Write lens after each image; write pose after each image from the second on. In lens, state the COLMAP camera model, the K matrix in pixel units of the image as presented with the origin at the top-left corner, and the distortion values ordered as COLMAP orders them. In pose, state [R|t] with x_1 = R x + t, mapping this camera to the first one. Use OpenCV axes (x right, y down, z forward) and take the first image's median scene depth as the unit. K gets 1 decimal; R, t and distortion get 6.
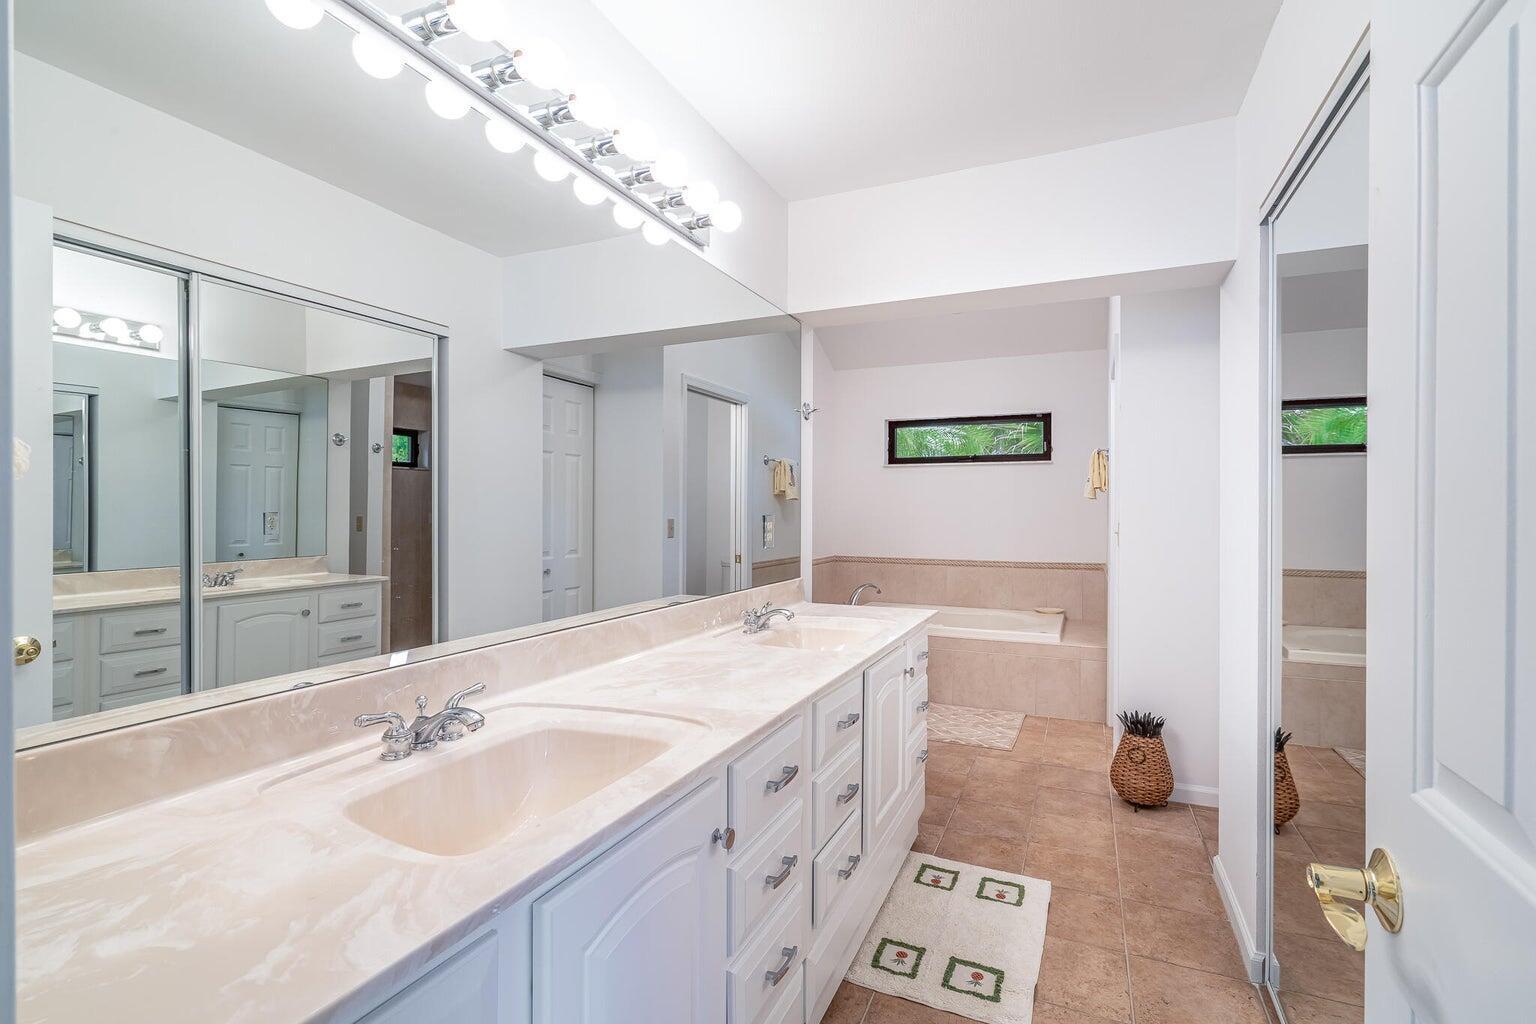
lens RADIAL K [[701.6, 0, 768.4], [0, 701.6, 511.7], [0, 0, 1]] dist [0.000341, 0.000152]
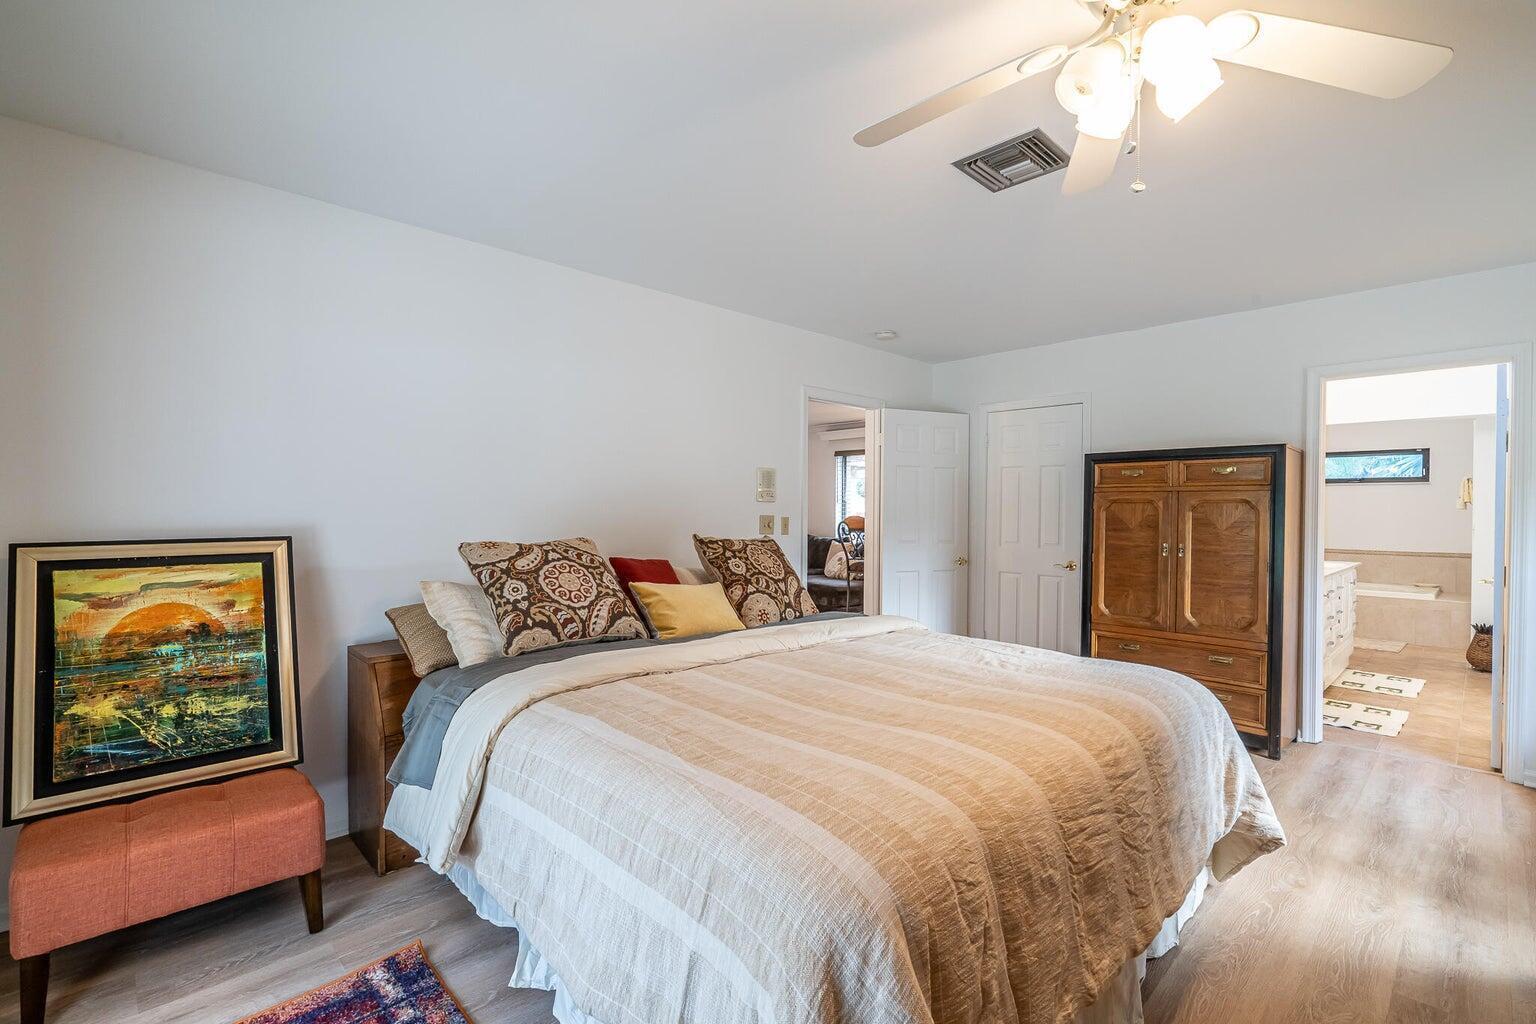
lens RADIAL K [[701.6, 0, 766.6], [0, 701.6, 513.1], [0, 0, 1]] dist [0.000341, 0.000152]
pose [[0.931102, 0.006571, -0.364699, -0.354637], [-0.001867, 0.999910, 0.013250, -0.023900], [0.364754, -0.011656, 0.931031, -0.880118]]
